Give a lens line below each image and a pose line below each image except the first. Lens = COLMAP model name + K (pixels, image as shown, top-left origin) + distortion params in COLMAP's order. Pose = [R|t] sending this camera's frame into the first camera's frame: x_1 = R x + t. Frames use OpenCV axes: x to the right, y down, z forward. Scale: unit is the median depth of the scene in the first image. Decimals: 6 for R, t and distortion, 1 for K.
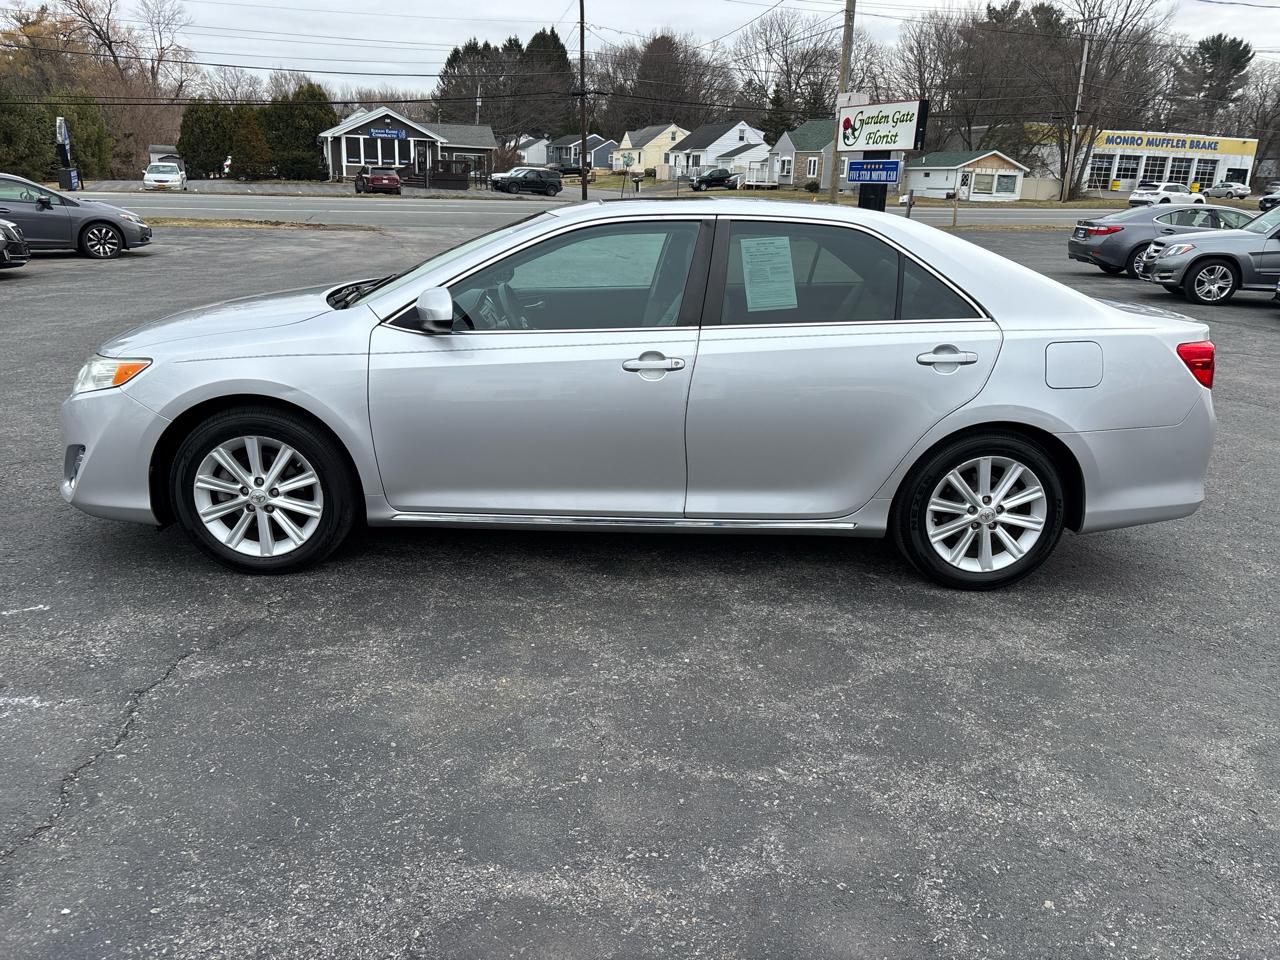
lens RADIAL K [[961.7, 0, 632.2], [0, 961.7, 490.3], [0, 0, 1]] dist [0.044002, -0.038417]
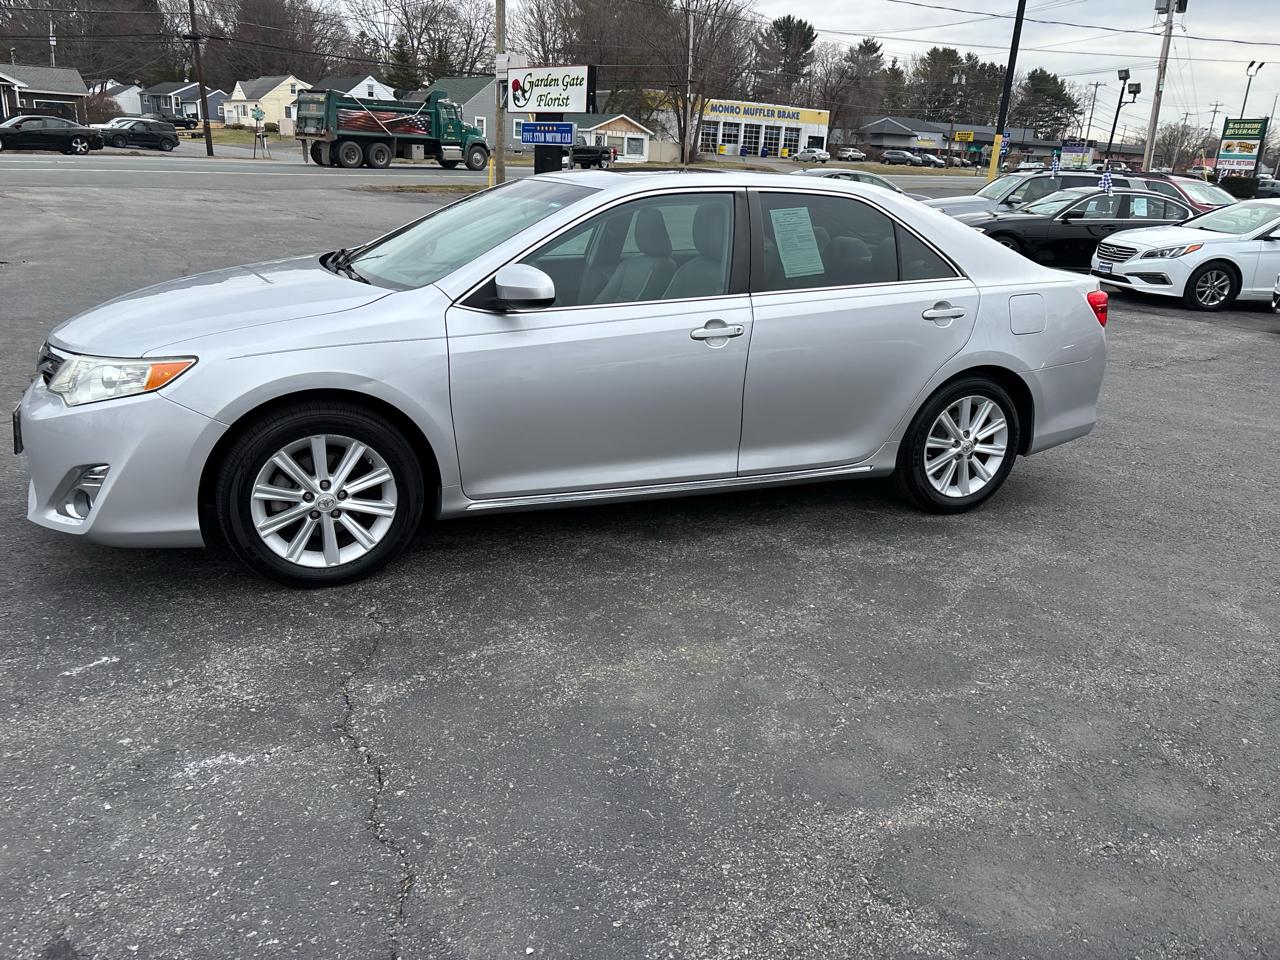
lens RADIAL K [[961.7, 0, 629.6], [0, 961.7, 475.9], [0, 0, 1]] dist [0.044002, -0.038417]
pose [[0.934031, -0.103643, 0.341824, -0.105992], [0.095030, 0.994592, 0.041898, -0.006979], [-0.344318, -0.006650, 0.938830, 0.013118]]
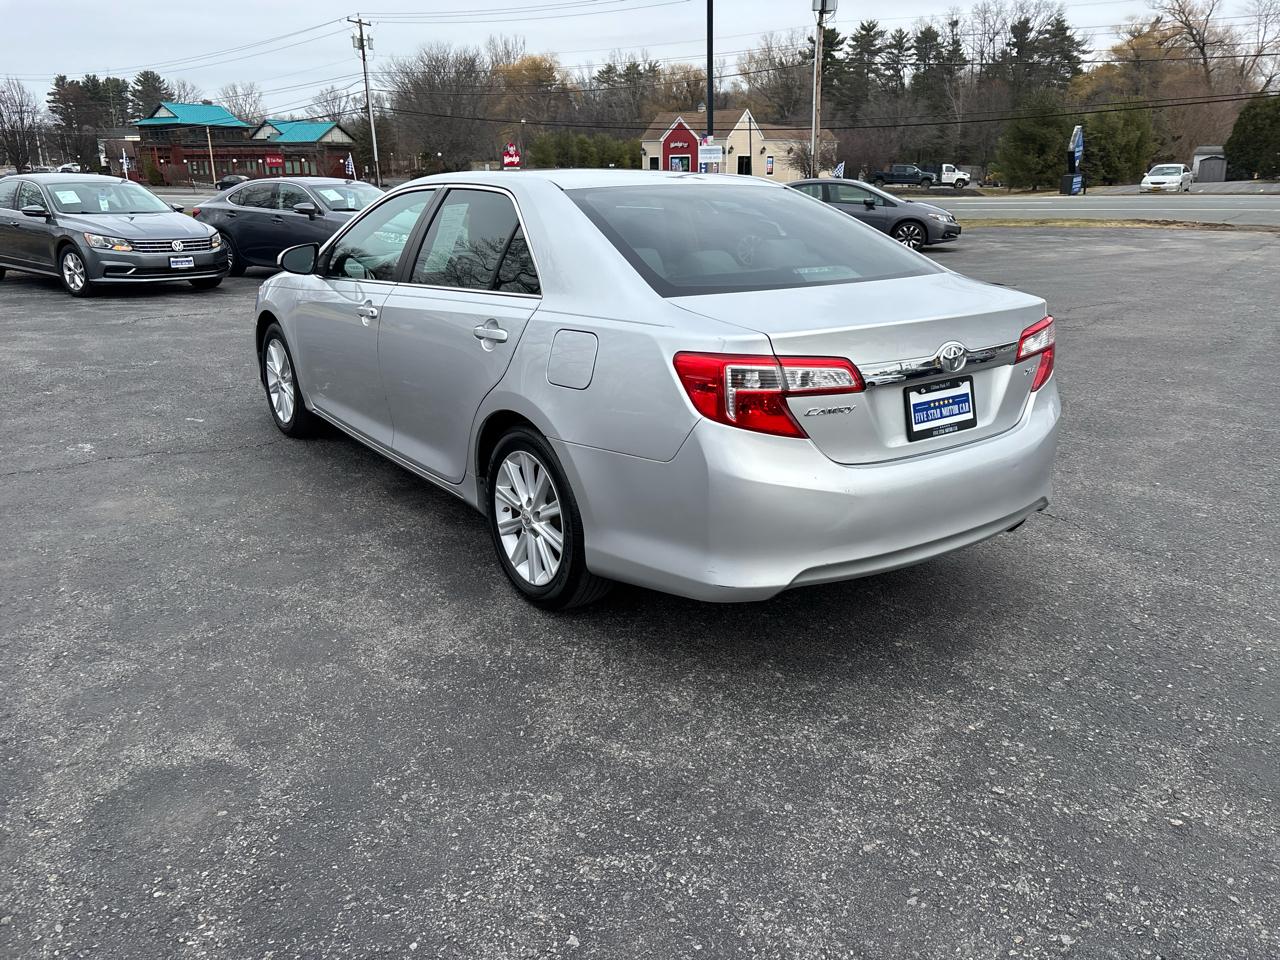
lens RADIAL K [[961.7, 0, 631.8], [0, 961.7, 490.2], [0, 0, 1]] dist [0.044002, -0.038417]
pose [[0.549088, 0.226172, -0.804580, 0.288511], [-0.230729, 0.966297, 0.114171, -0.031435], [0.803285, 0.122950, 0.582766, 0.144847]]
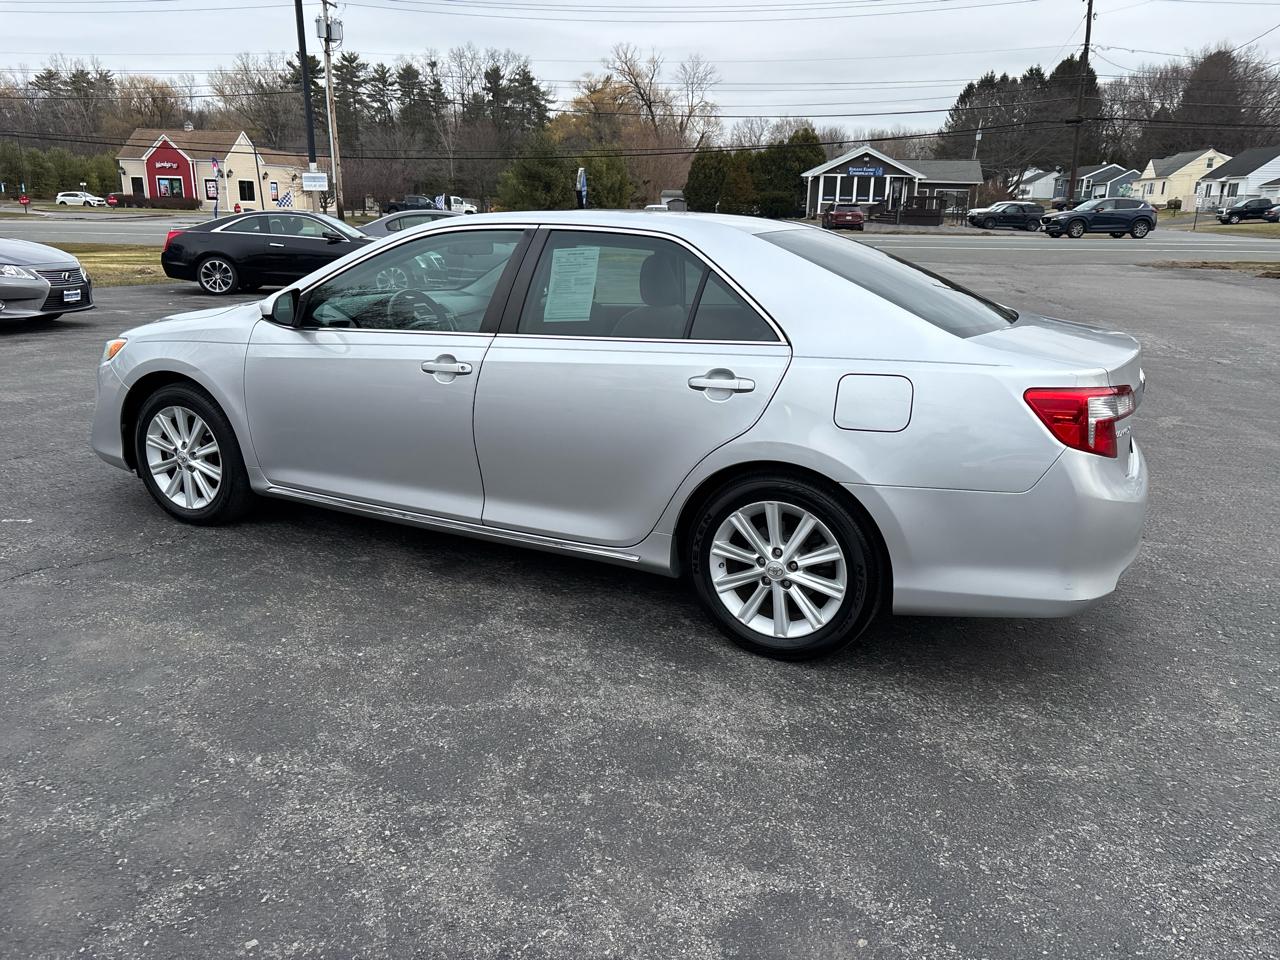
lens RADIAL K [[961.7, 0, 630.6], [0, 961.7, 480.1], [0, 0, 1]] dist [0.044002, -0.038417]
pose [[0.880117, 0.115594, -0.460469, 0.163847], [-0.136562, 0.990554, -0.012353, -0.006619], [0.454692, 0.073755, 0.887590, 0.046346]]
